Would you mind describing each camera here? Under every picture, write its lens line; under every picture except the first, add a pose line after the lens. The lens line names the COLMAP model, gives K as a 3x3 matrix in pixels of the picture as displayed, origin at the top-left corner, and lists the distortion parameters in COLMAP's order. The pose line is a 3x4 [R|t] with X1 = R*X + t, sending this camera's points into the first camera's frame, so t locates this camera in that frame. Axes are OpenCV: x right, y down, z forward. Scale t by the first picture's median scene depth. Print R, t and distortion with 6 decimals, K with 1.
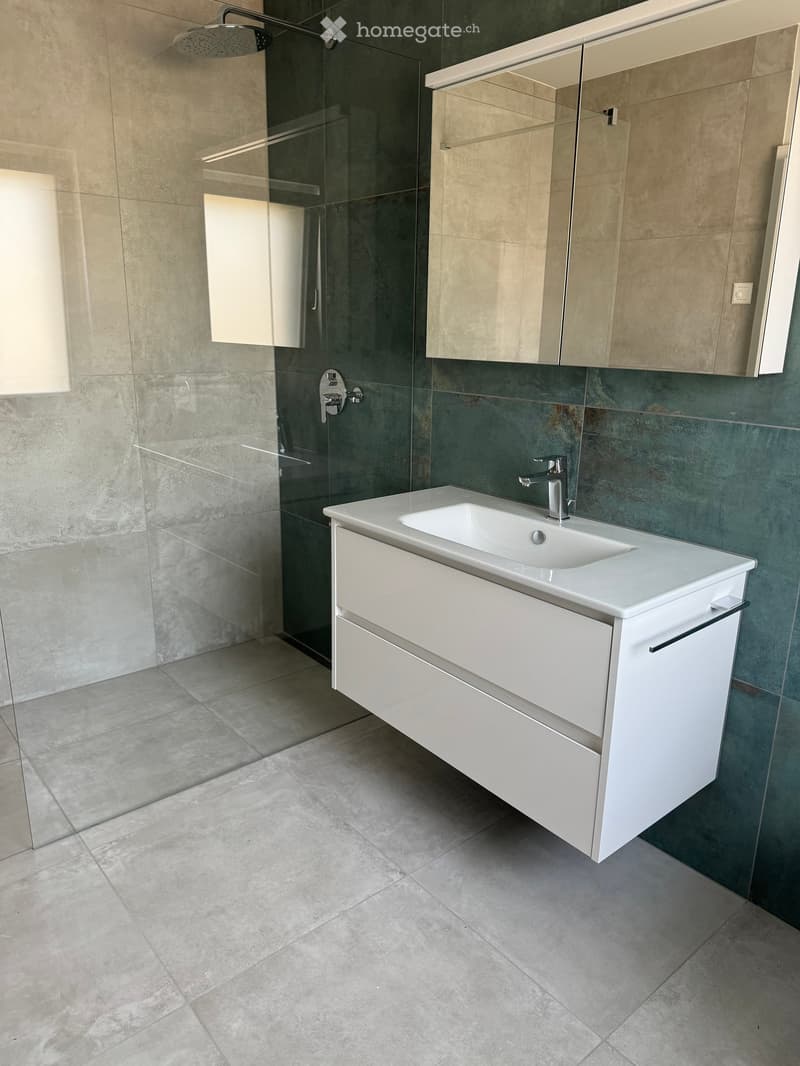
lens RADIAL K [[753.4, 0, 396.2], [0, 753.4, 531.1], [0, 0, 1]] dist [0.072597, -0.105694]
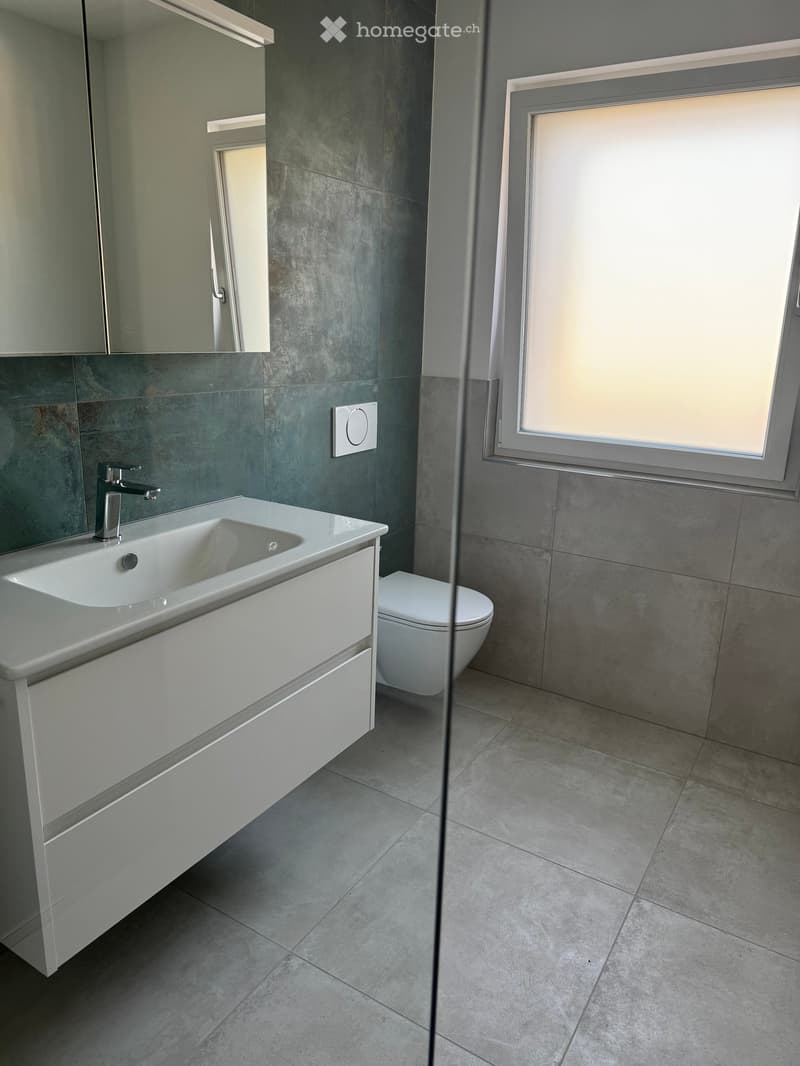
lens RADIAL K [[753.4, 0, 396.2], [0, 753.4, 531.1], [0, 0, 1]] dist [0.072597, -0.105694]
pose [[-0.313763, -0.272483, 0.909564, -0.676539], [0.223021, 0.909989, 0.349544, -0.256727], [-0.922938, 0.312526, -0.224751, 0.932773]]
